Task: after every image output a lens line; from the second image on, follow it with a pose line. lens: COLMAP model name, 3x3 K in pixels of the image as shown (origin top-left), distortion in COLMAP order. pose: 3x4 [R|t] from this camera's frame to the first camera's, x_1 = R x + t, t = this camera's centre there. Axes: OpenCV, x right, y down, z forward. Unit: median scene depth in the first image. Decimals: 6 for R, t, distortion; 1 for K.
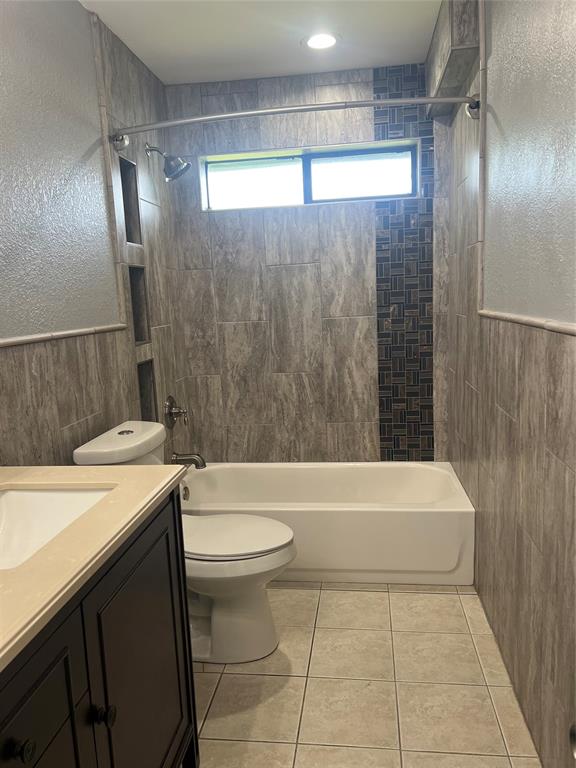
lens RADIAL K [[575.2, 0, 289.6], [0, 575.2, 386.8], [0, 0, 1]] dist [0.042656, -0.041788]
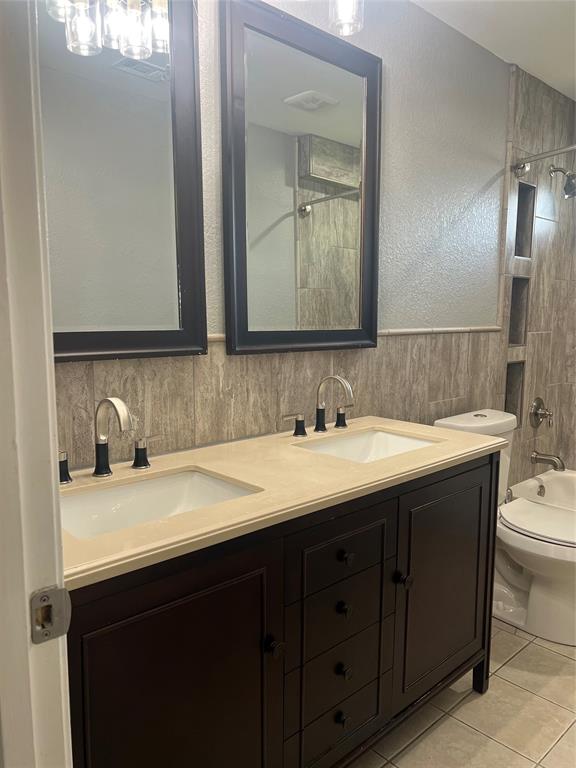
lens RADIAL K [[575.2, 0, 287.5], [0, 575.2, 384.2], [0, 0, 1]] dist [0.042656, -0.041788]
pose [[0.761711, 0.126896, -0.635369, 0.141500], [-0.140577, 0.989641, 0.029121, 0.031040], [0.632483, 0.067137, 0.771659, -0.154265]]
